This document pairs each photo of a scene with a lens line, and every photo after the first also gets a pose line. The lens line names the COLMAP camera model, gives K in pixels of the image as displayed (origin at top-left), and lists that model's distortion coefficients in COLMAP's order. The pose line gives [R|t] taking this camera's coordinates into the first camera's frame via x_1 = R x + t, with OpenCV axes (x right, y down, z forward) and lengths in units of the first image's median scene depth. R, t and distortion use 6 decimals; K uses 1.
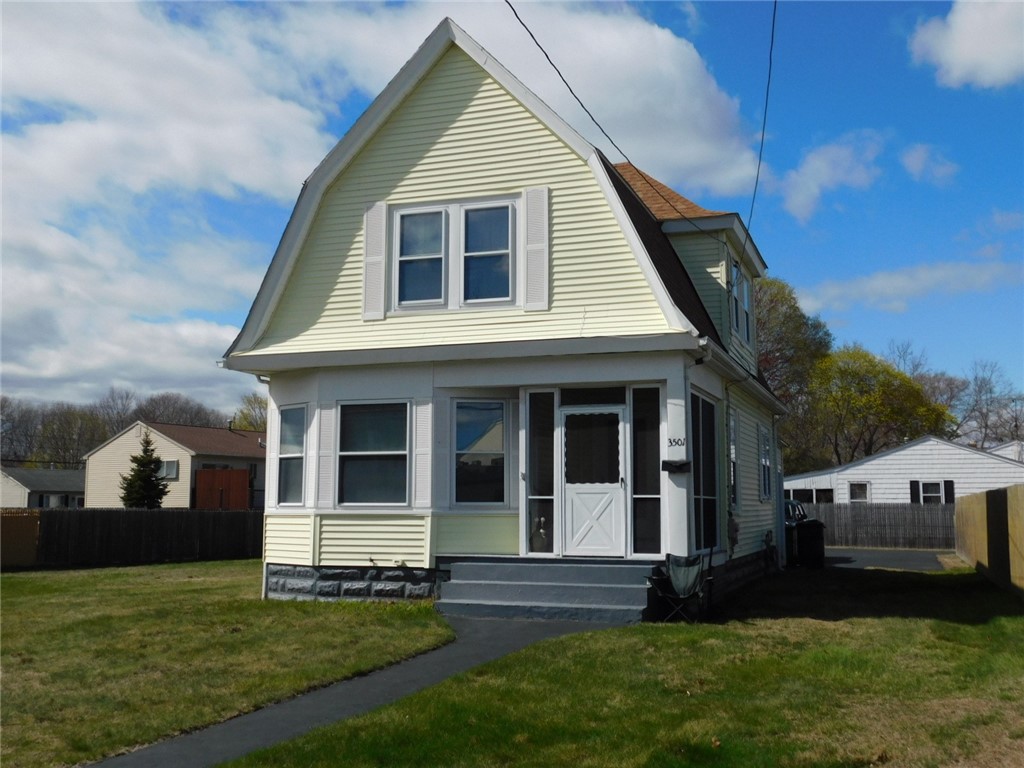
lens RADIAL K [[1076.0, 0, 516.9], [0, 1076.0, 384.9], [0, 0, 1]] dist [-0.002296, 0.000000]
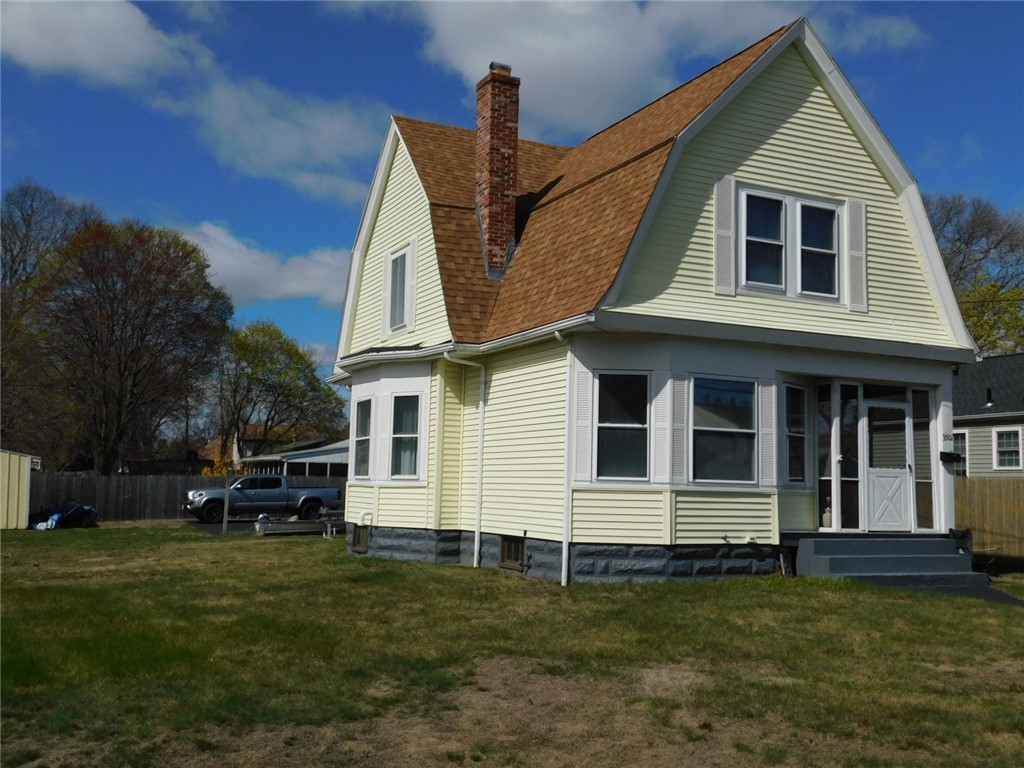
lens RADIAL K [[1076.0, 0, 516.8], [0, 1076.0, 381.3], [0, 0, 1]] dist [-0.002296, 0.000000]
pose [[0.707501, 0.085132, 0.701566, -0.982930], [-0.102476, 0.994584, -0.017345, 0.056902], [-0.699243, -0.059622, 0.712394, 0.440860]]
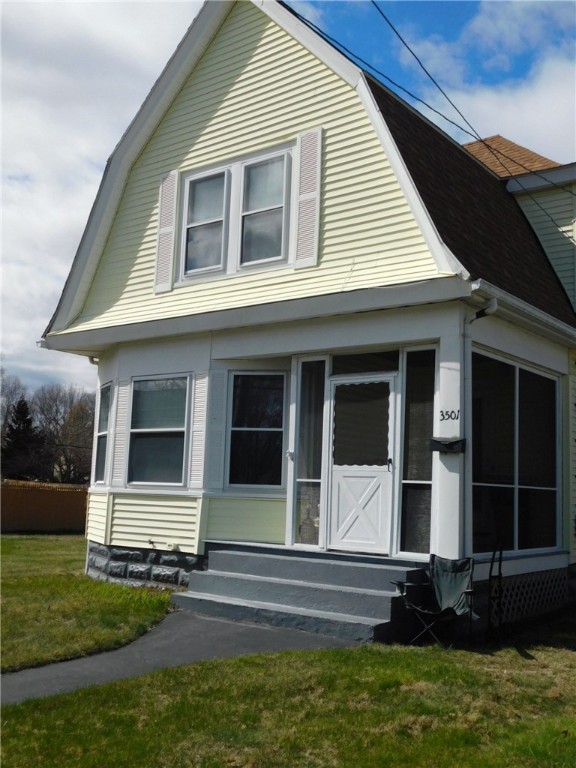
lens RADIAL K [[807.0, 0, 291.7], [0, 807.0, 394.2], [0, 0, 1]] dist [-0.002296, 0.000000]
pose [[0.947871, -0.006942, -0.318578, 0.211654], [0.003370, 0.999925, -0.011761, 0.041141], [0.318635, 0.010075, 0.947824, 0.365231]]
